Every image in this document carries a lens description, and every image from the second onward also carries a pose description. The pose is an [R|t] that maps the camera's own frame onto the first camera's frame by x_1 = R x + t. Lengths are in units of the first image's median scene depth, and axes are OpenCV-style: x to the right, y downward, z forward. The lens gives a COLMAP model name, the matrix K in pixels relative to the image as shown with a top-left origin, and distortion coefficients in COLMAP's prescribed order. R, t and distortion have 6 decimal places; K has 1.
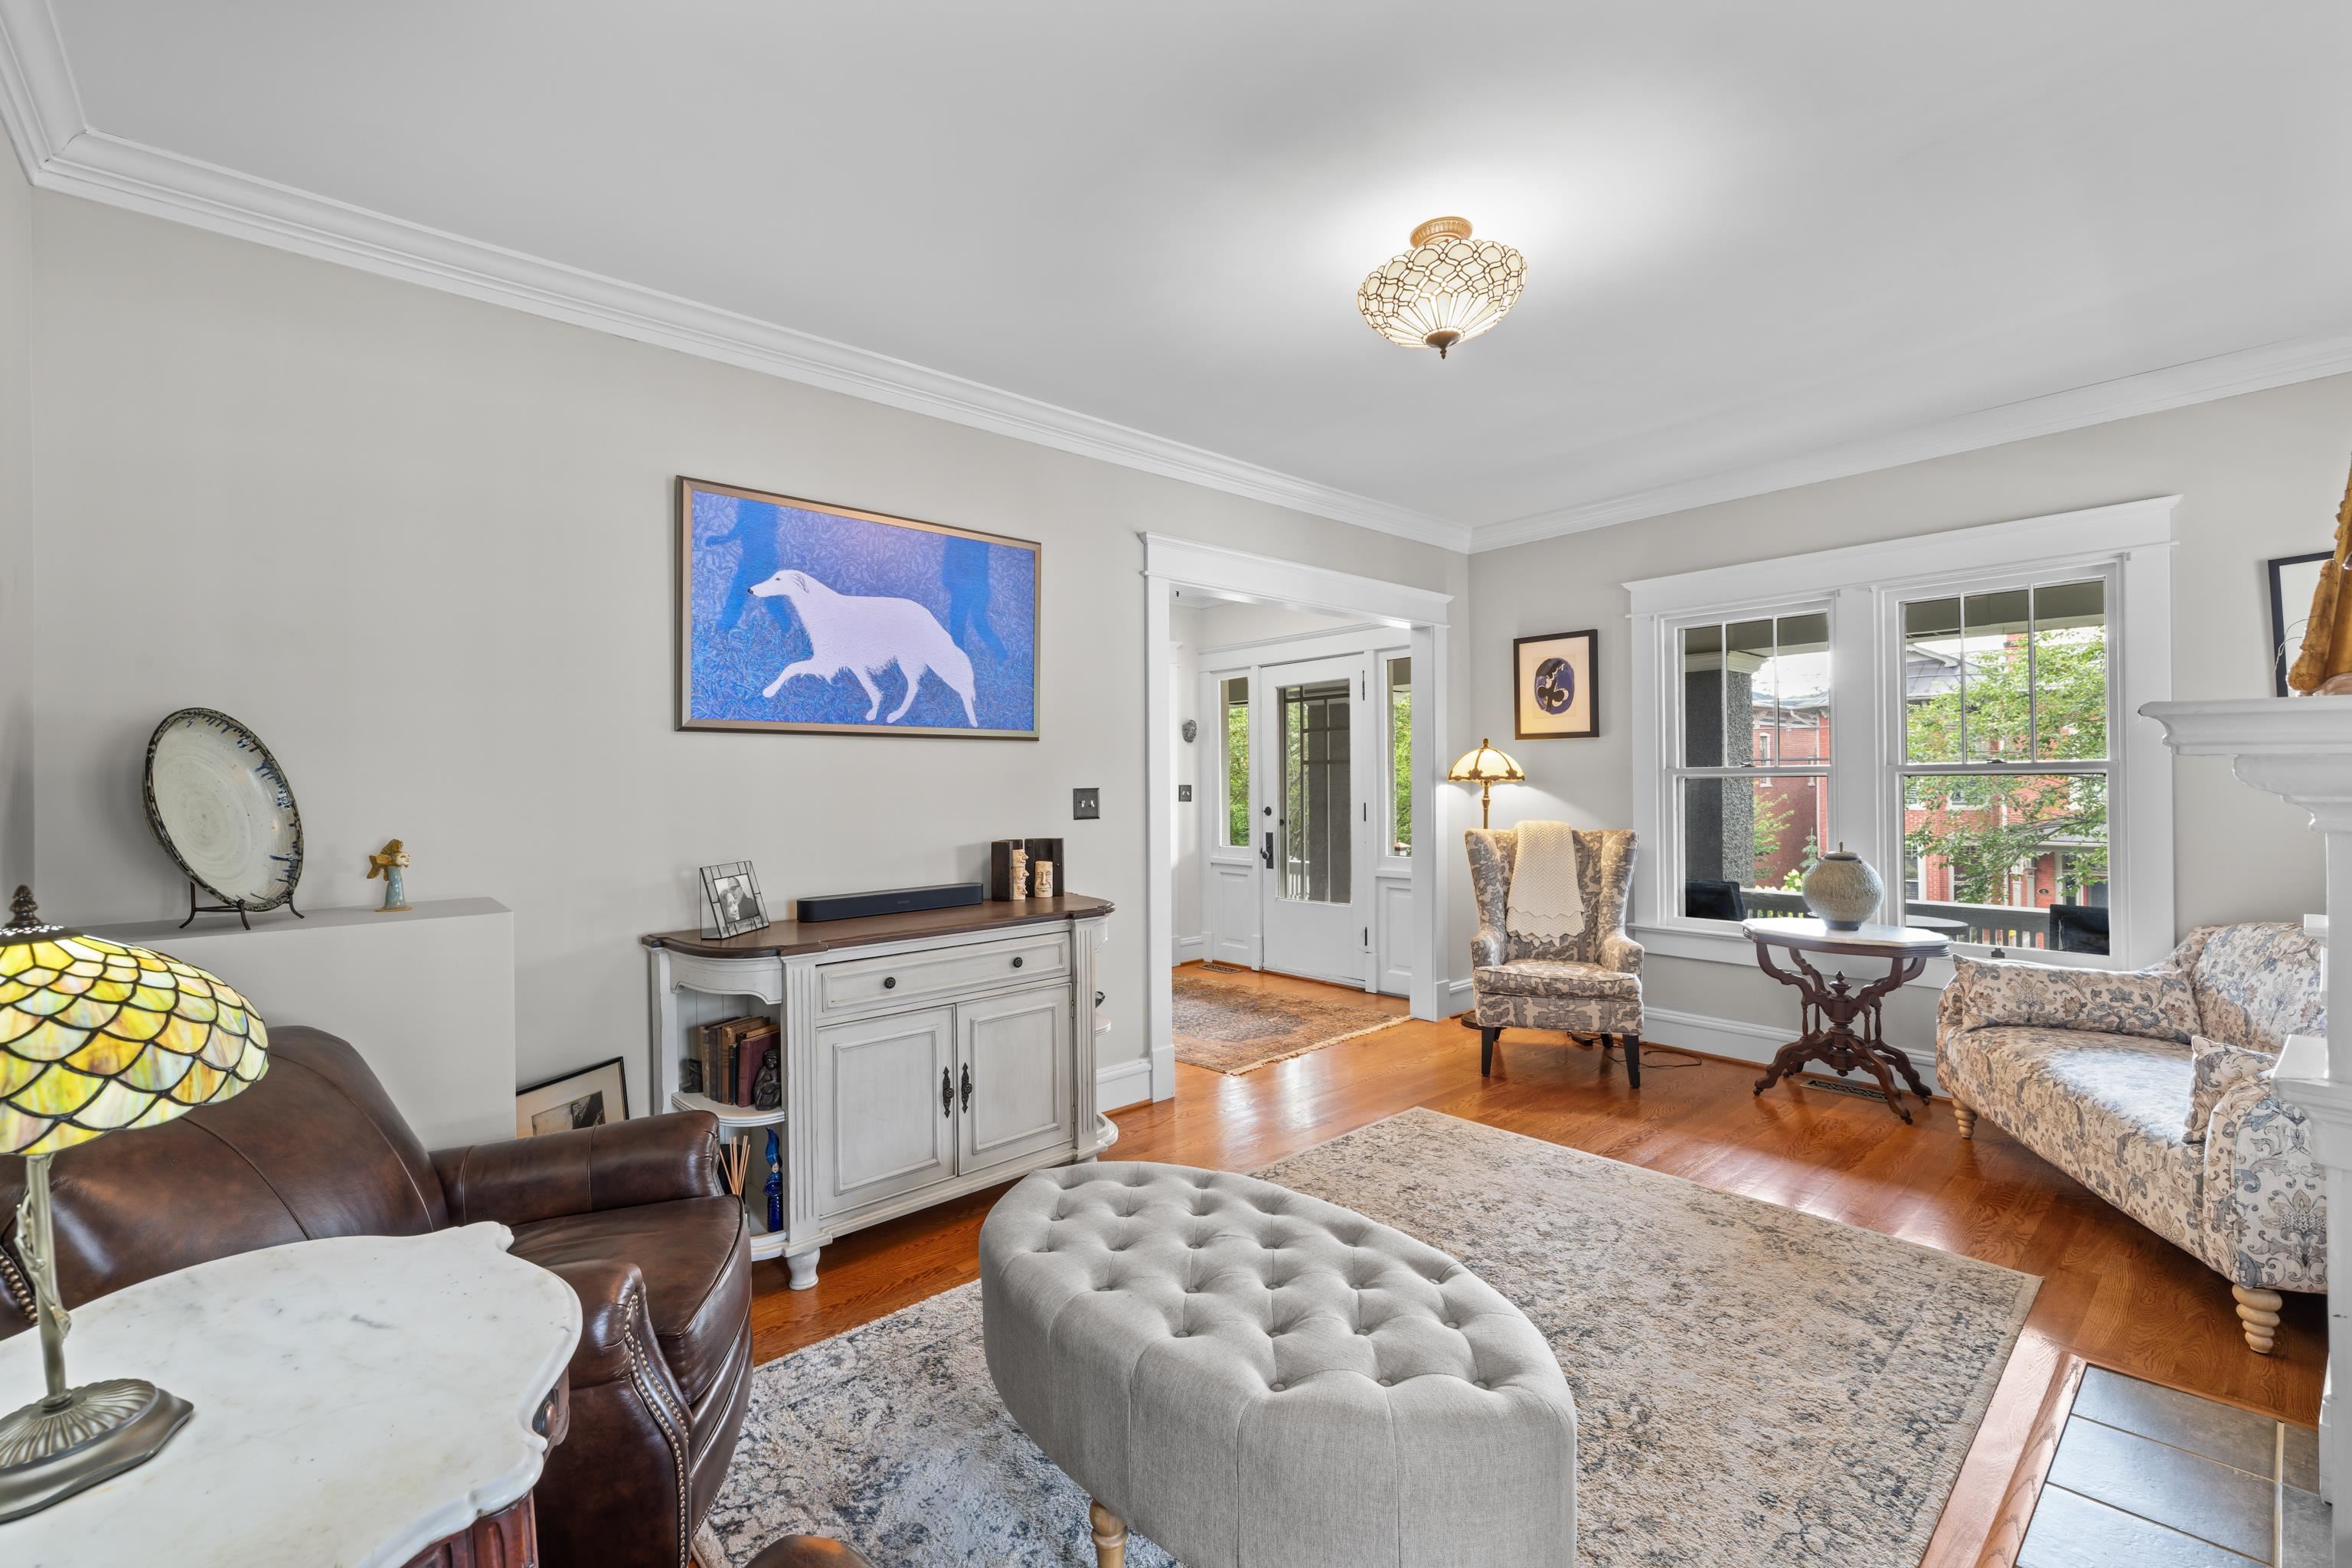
lens RADIAL K [[986.2, 0, 1169.8], [0, 986.2, 778.8], [0, 0, 1]] dist [0.003953, 0.000234]
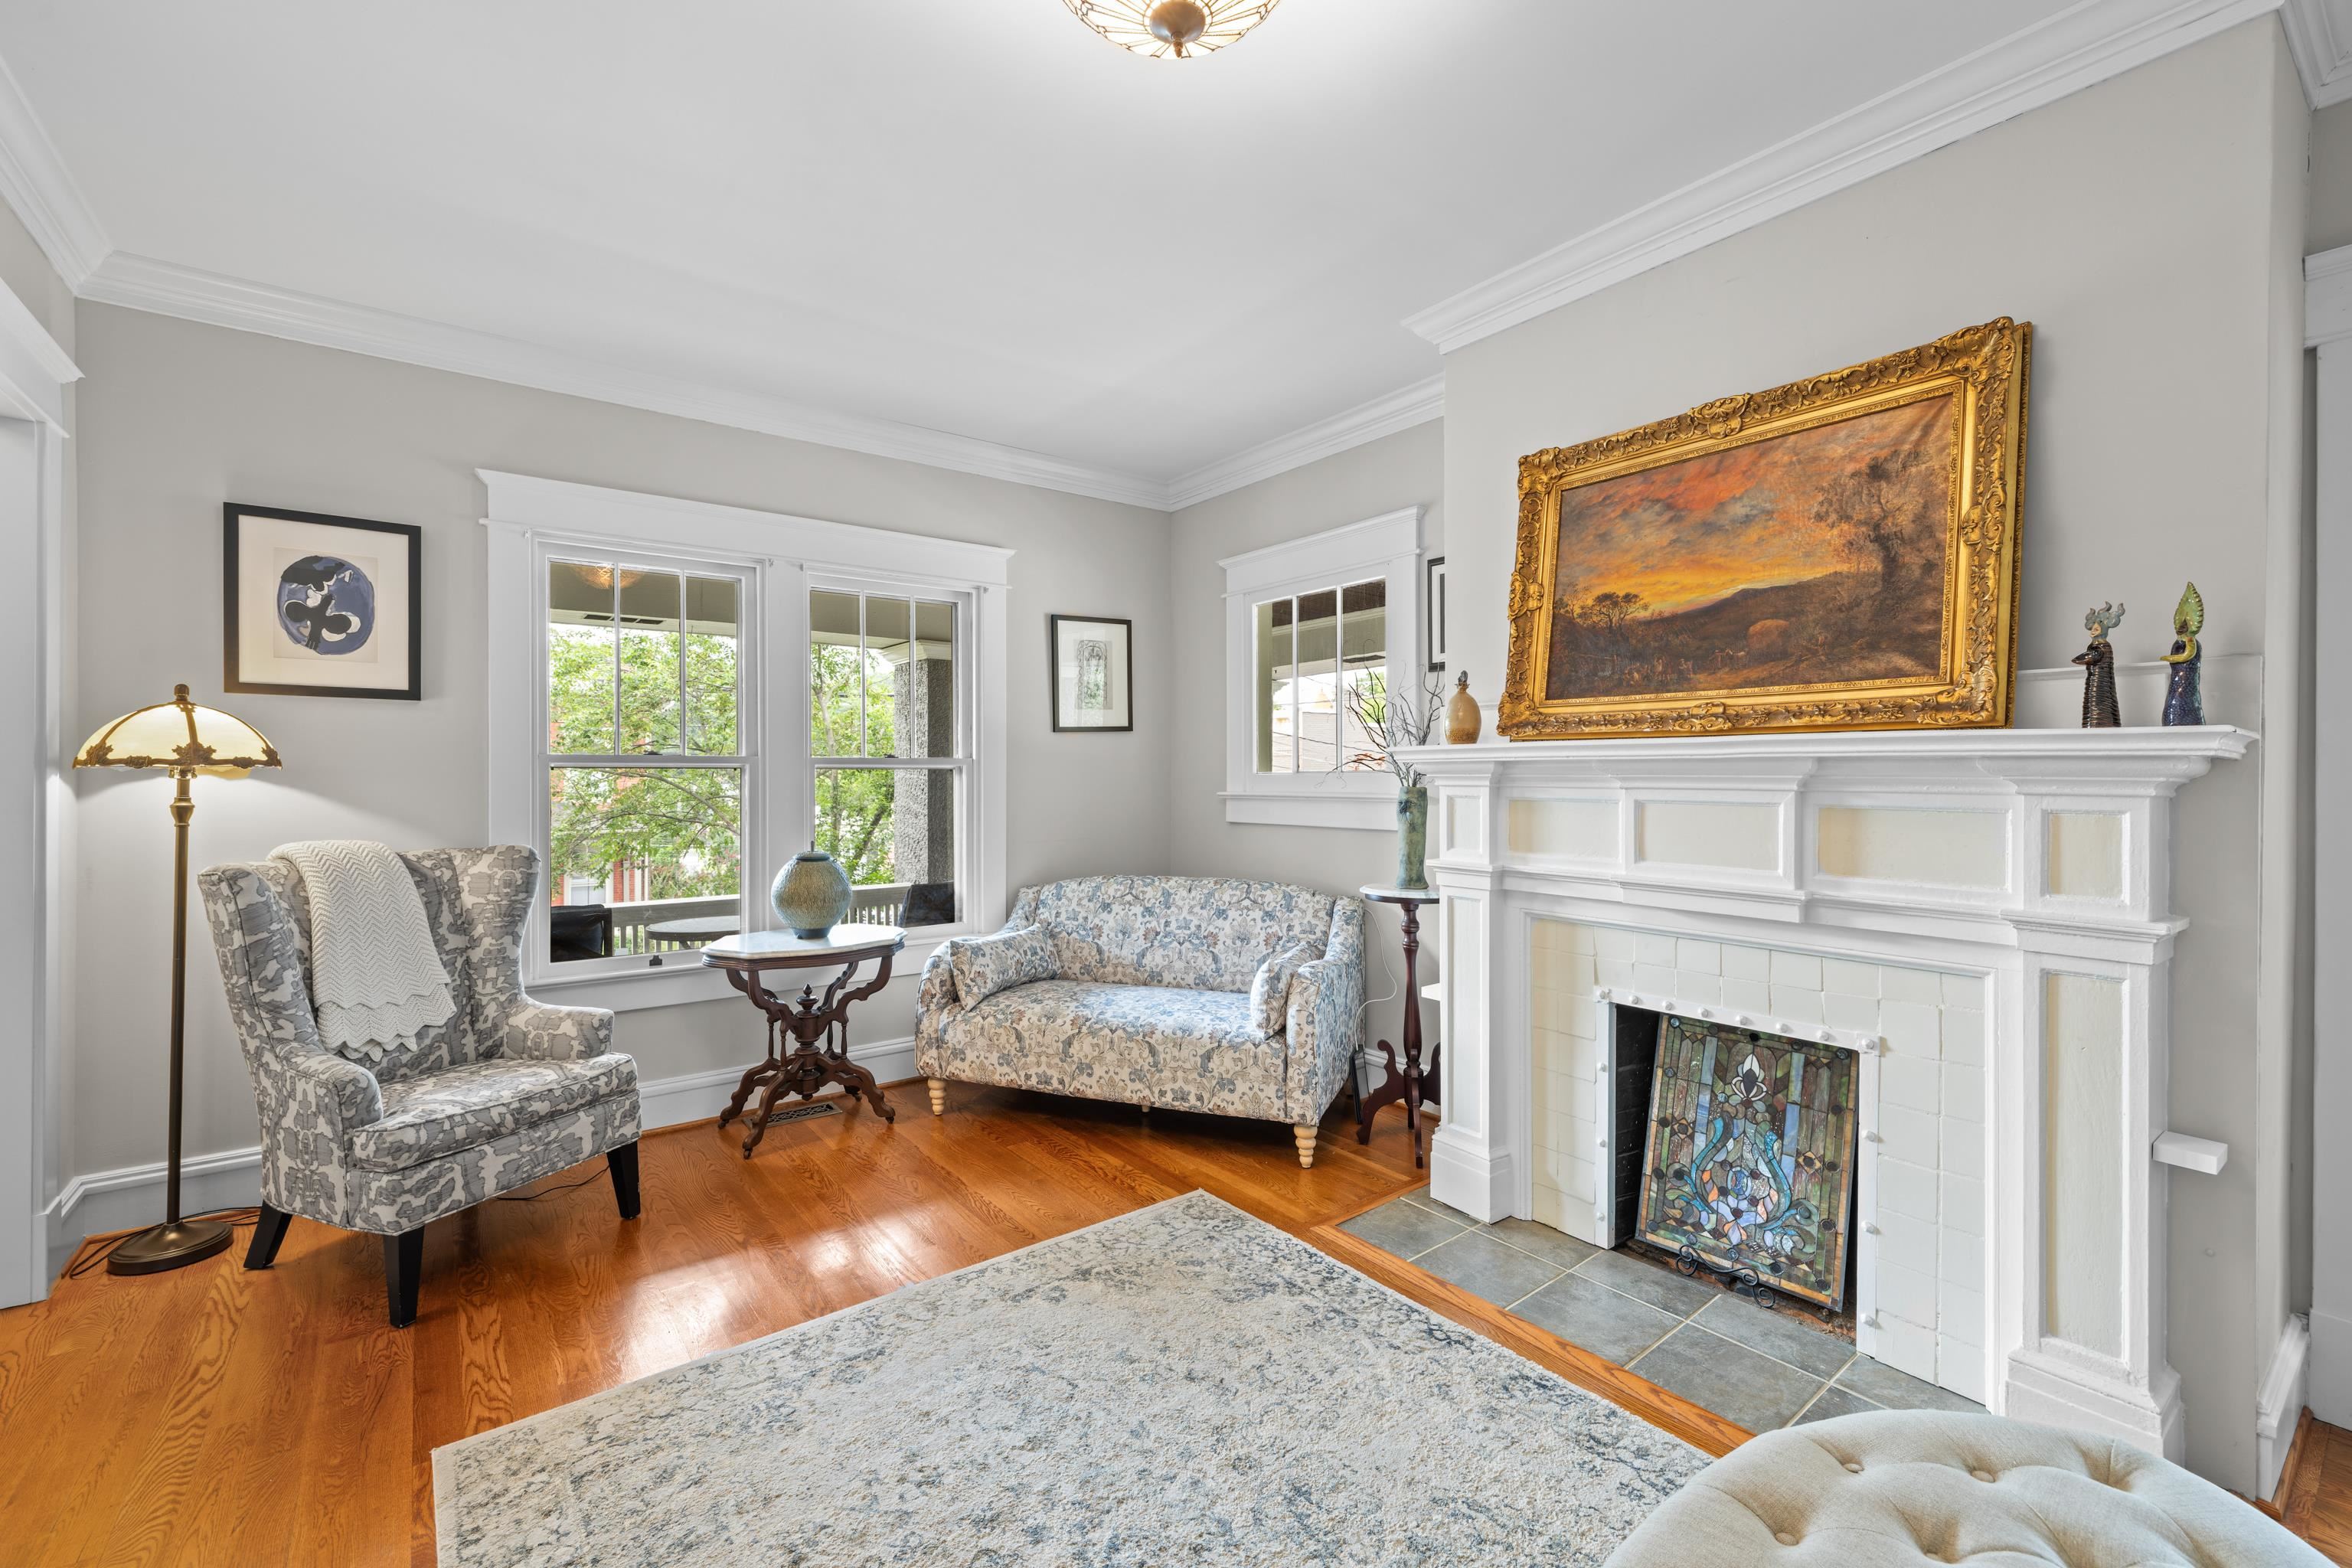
lens RADIAL K [[996.3, 0, 1175.5], [0, 996.3, 769.8], [0, 0, 1]] dist [0.000520, 0.000648]
pose [[0.067354, 0.013756, 0.997634, -0.175363], [-0.004447, 0.999899, -0.013487, 0.008656], [-0.997719, -0.003528, 0.067408, 0.518356]]
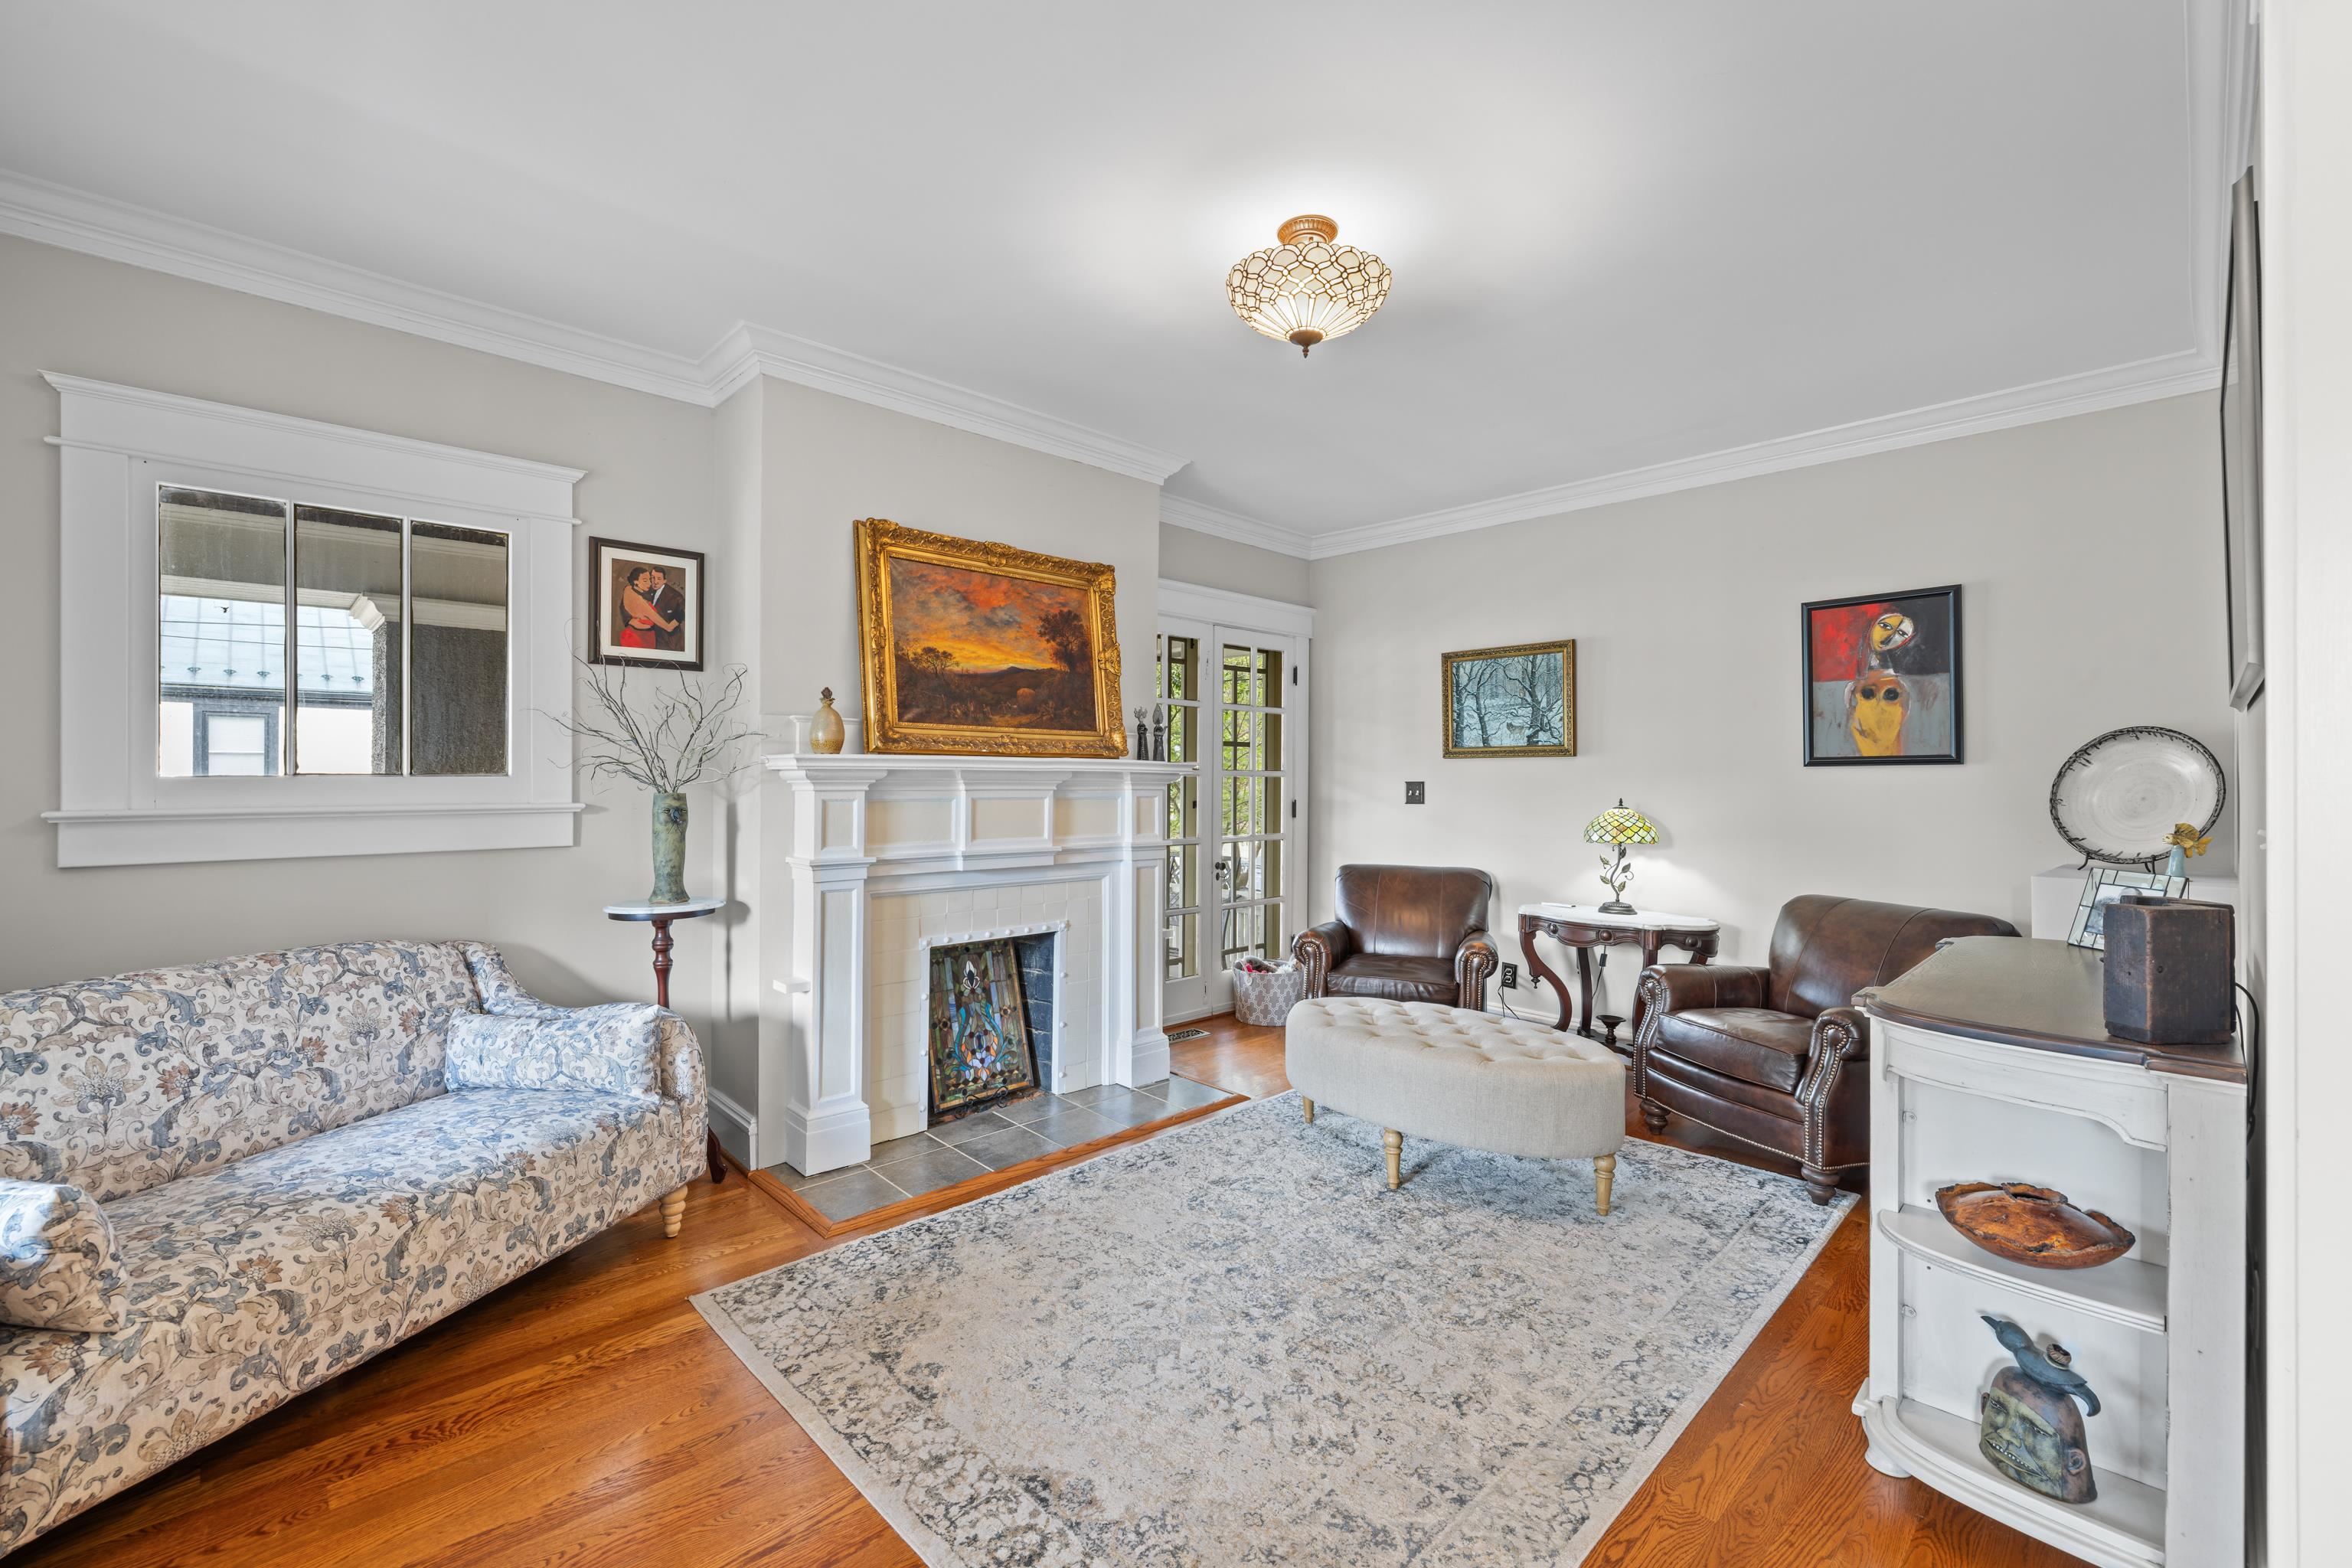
lens RADIAL K [[996.3, 0, 1175.5], [0, 996.3, 769.8], [0, 0, 1]] dist [0.000520, 0.000648]
pose [[-0.998643, 0.005070, -0.051823, 0.250377], [0.005711, 0.999909, -0.012229, 0.004890], [0.051756, -0.012509, -0.998581, 1.083649]]
